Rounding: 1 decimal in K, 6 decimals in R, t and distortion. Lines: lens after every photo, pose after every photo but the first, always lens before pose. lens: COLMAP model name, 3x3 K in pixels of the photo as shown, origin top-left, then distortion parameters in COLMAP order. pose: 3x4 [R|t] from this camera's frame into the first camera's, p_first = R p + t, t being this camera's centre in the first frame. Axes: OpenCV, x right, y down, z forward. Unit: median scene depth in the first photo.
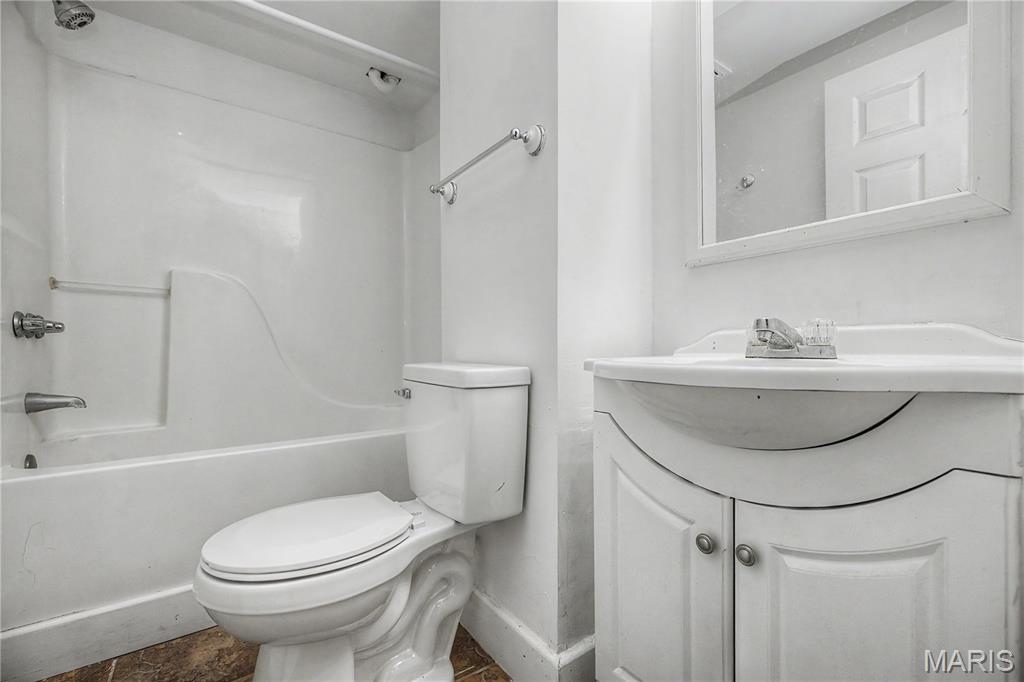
lens RADIAL K [[437.2, 0, 513.0], [0, 437.2, 344.9], [0, 0, 1]] dist [0.011690, -0.002068]
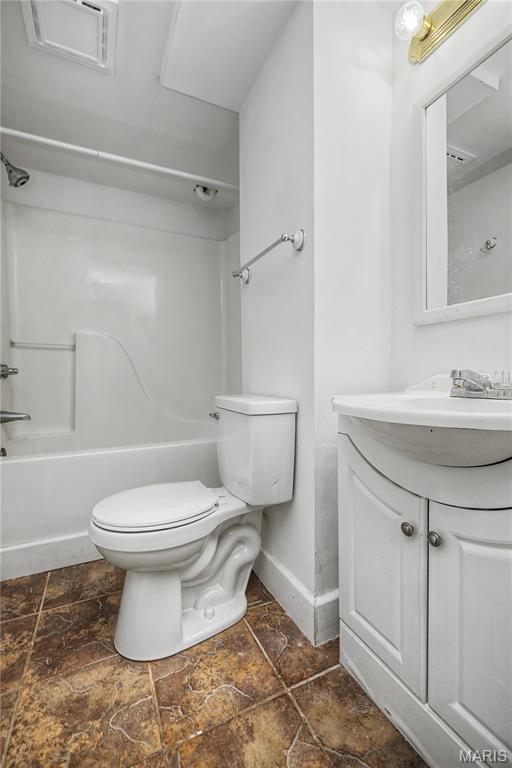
lens RADIAL K [[327.9, 0, 253.3], [0, 327.9, 380.3], [0, 0, 1]] dist [0.011690, -0.002068]
pose [[0.984750, -0.005560, -0.173888, 0.086302], [0.009744, 0.999683, 0.023211, -0.040852], [0.173704, -0.024552, 0.984492, -0.085290]]
